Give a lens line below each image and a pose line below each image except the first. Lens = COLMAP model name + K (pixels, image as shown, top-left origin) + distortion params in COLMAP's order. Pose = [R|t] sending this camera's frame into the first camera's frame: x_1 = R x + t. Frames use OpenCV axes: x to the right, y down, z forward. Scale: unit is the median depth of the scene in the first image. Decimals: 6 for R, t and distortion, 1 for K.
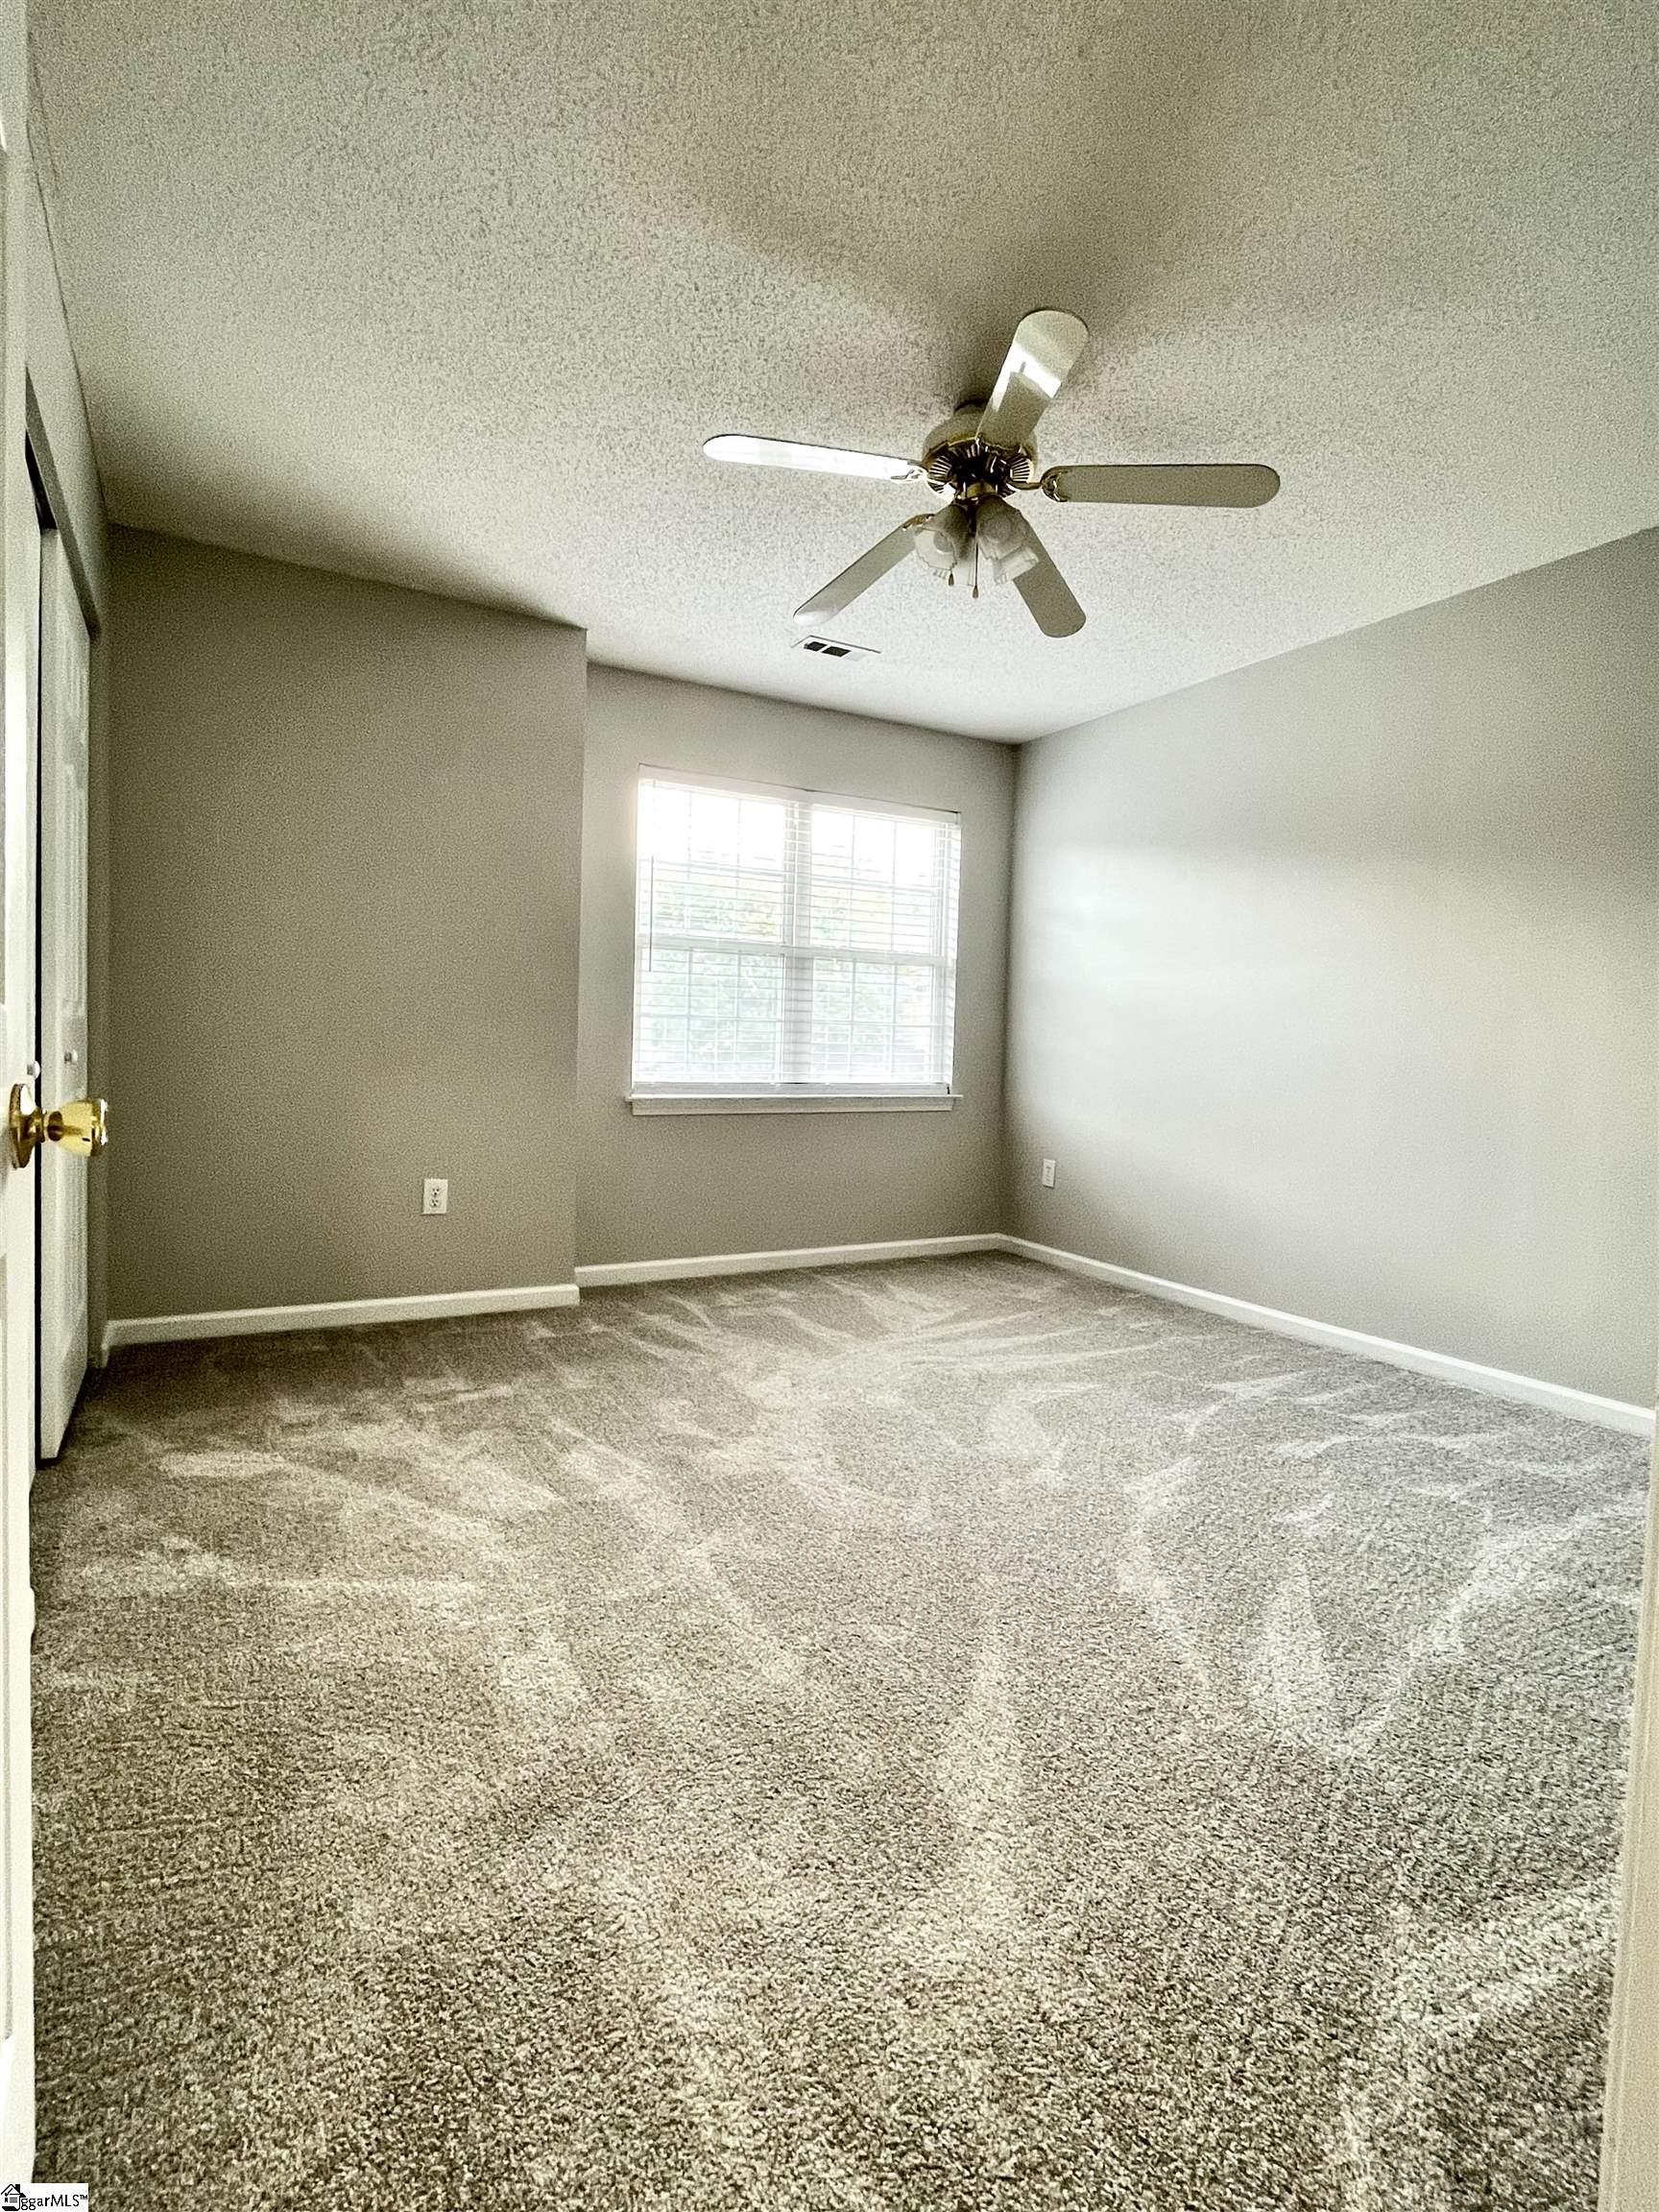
lens RADIAL K [[1079.1, 0, 829.2], [0, 1079.1, 1091.5], [0, 0, 1]] dist [-0.013146, 0.004612]
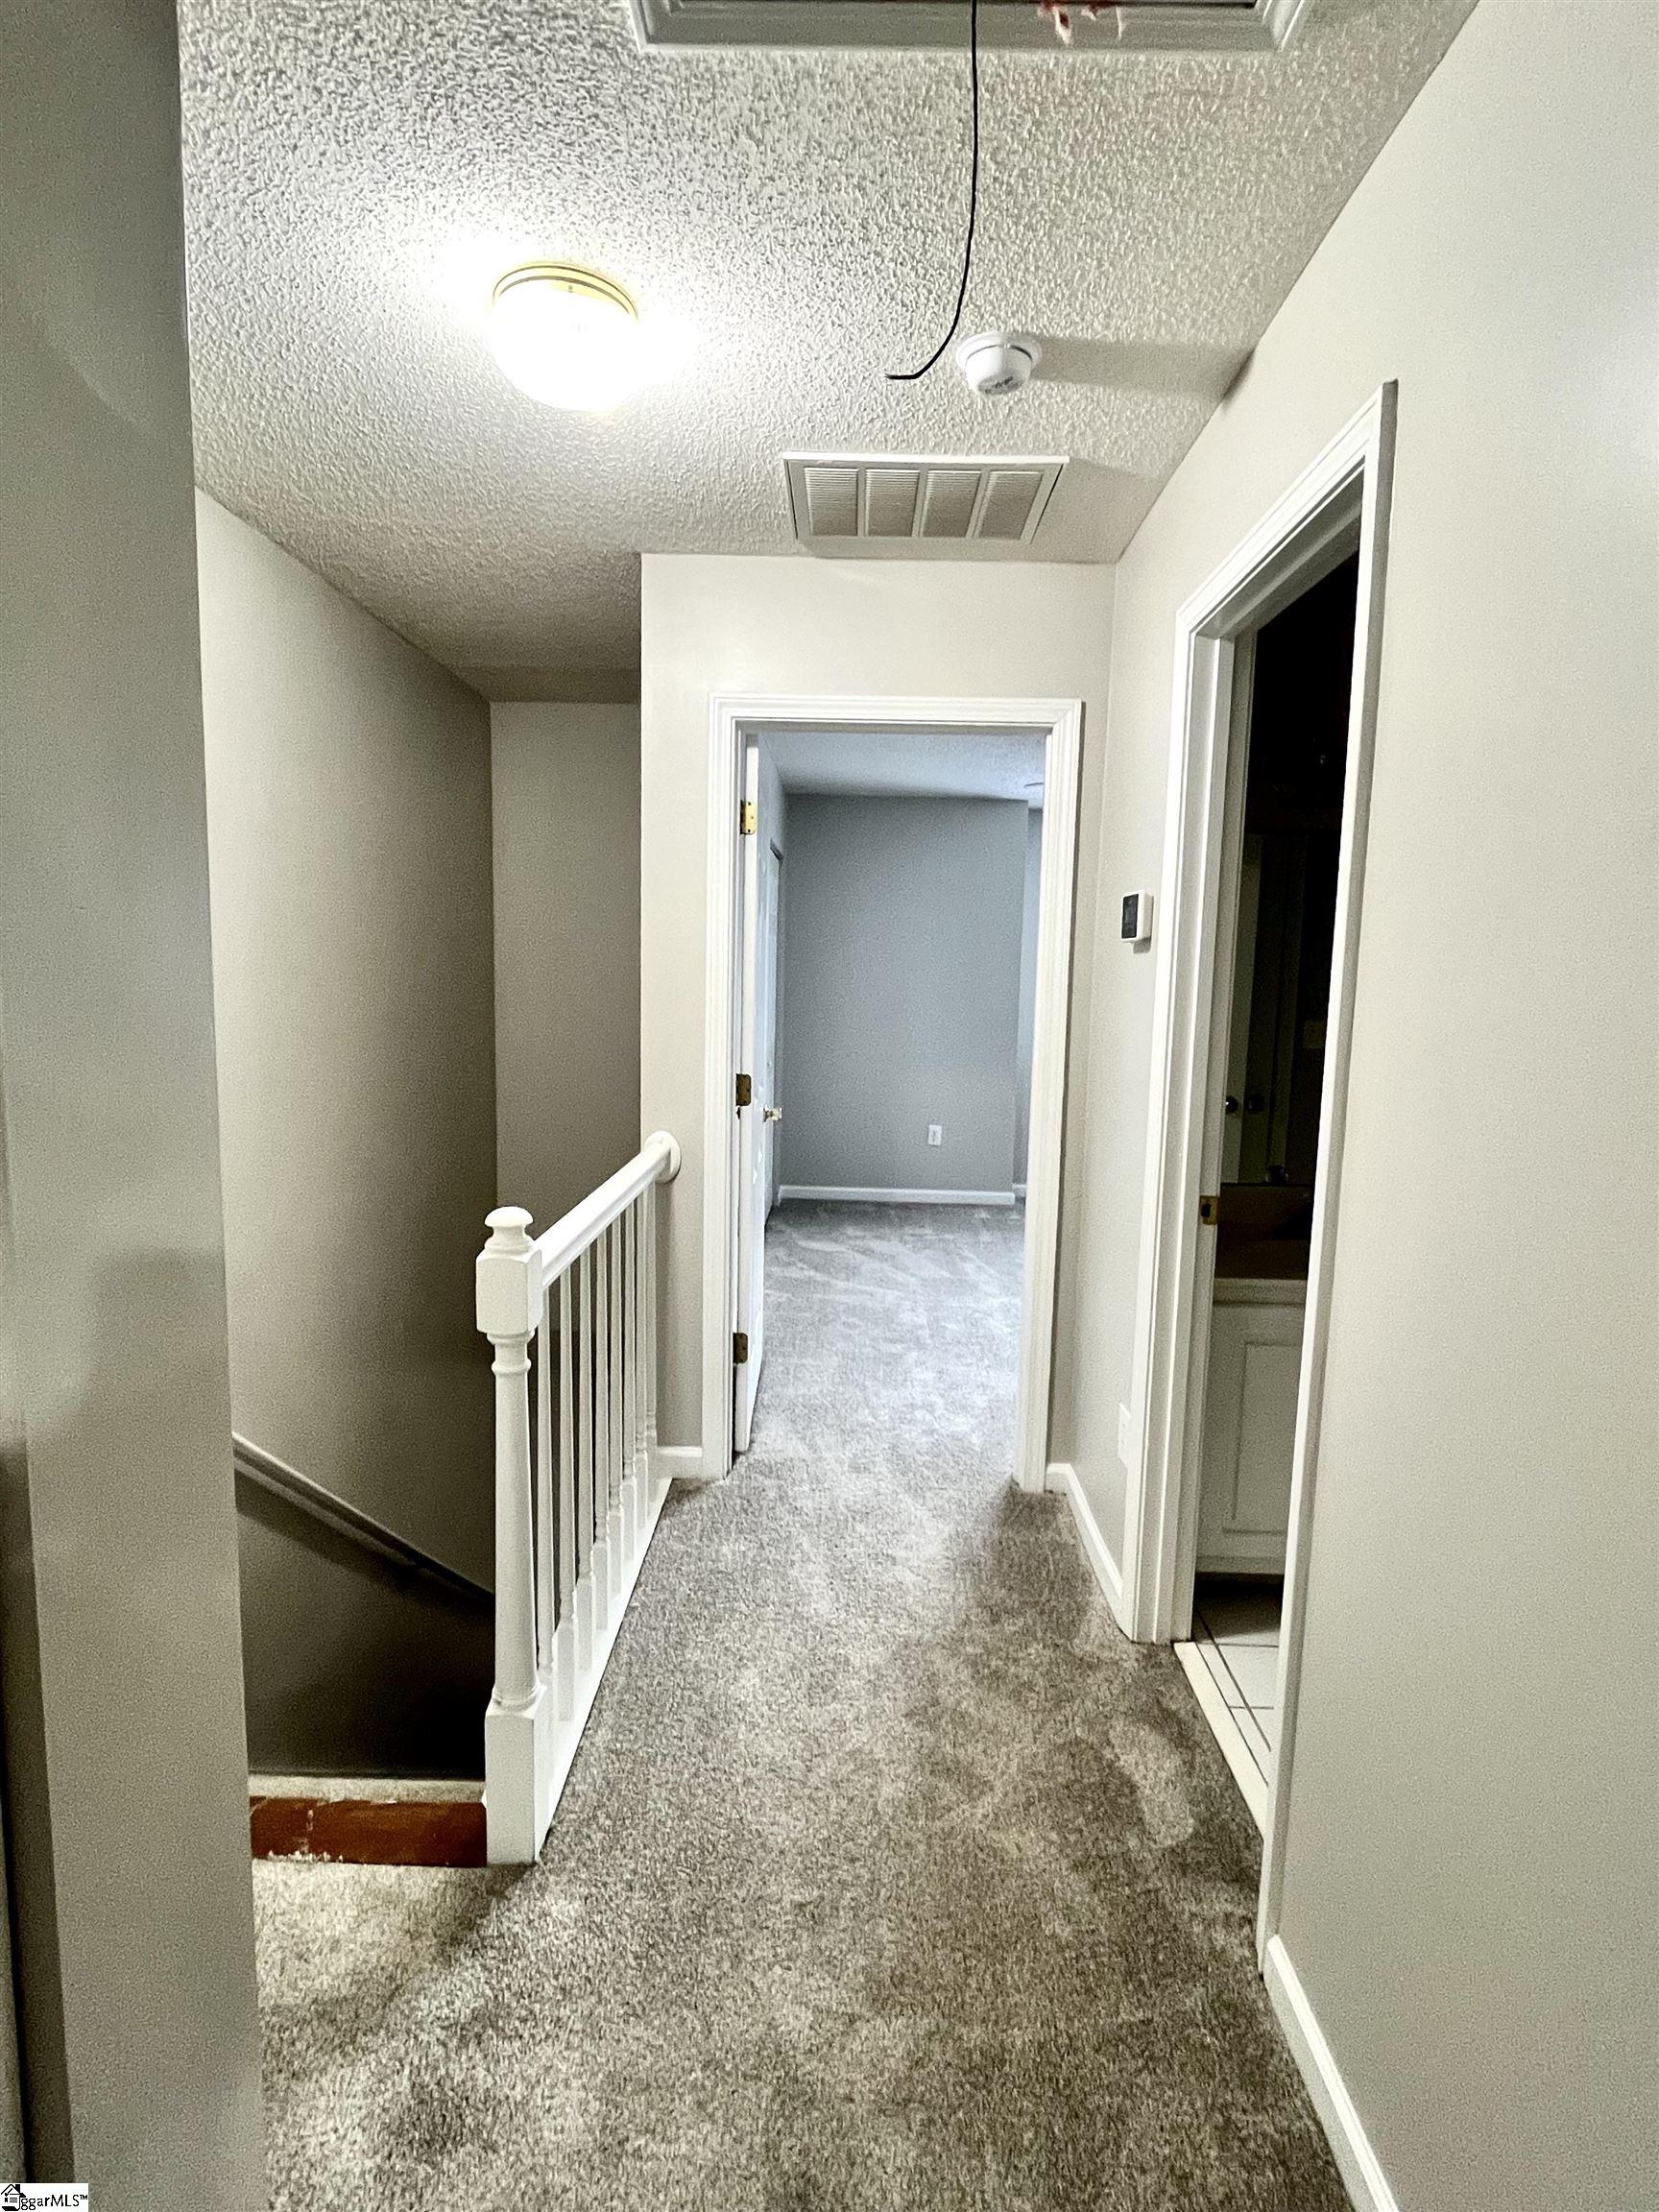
lens RADIAL K [[1079.1, 0, 831.4], [0, 1079.1, 1108.6], [0, 0, 1]] dist [-0.013146, 0.004612]
pose [[0.854065, 0.054790, -0.517272, 0.649742], [-0.020745, 0.997234, 0.071376, -0.111747], [0.519752, -0.050229, 0.852839, -0.967759]]
